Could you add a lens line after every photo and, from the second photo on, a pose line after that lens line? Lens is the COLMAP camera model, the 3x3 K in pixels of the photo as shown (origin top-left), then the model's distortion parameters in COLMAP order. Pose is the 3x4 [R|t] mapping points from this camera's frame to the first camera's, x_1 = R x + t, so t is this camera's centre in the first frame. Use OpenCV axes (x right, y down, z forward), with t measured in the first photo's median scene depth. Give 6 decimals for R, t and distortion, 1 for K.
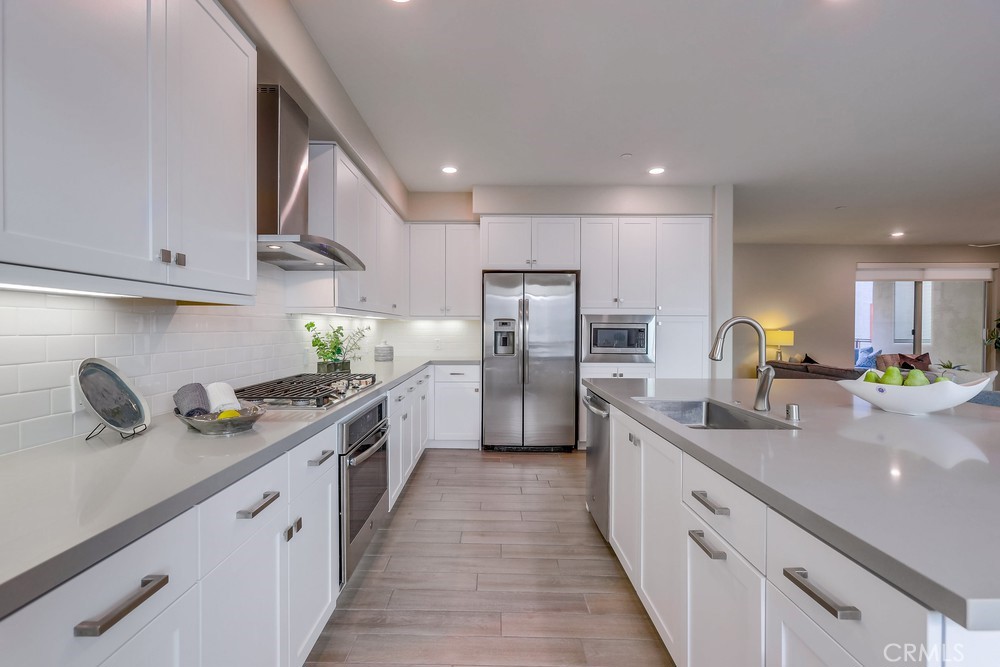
lens RADIAL K [[450.4, 0, 494.4], [0, 450.4, 331.5], [0, 0, 1]] dist [0.002141, 0.002158]
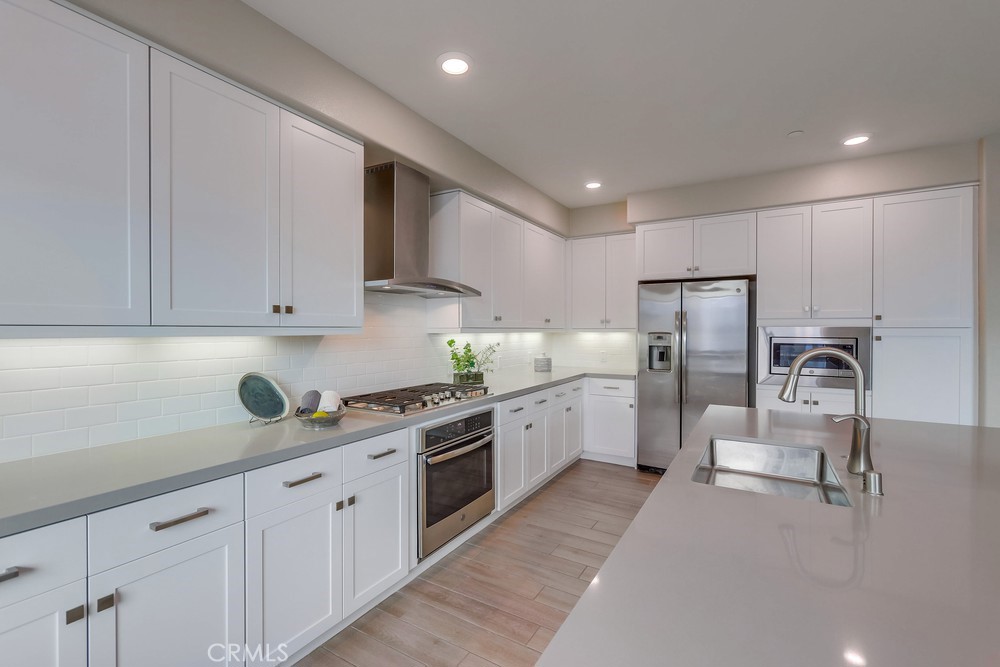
lens RADIAL K [[450.4, 0, 487.3], [0, 450.4, 331.0], [0, 0, 1]] dist [0.002141, 0.002158]
pose [[0.852447, -0.001470, -0.522811, 0.224023], [-0.001522, 0.999985, -0.005294, -0.027443], [0.522811, 0.005308, 0.852432, 0.019465]]
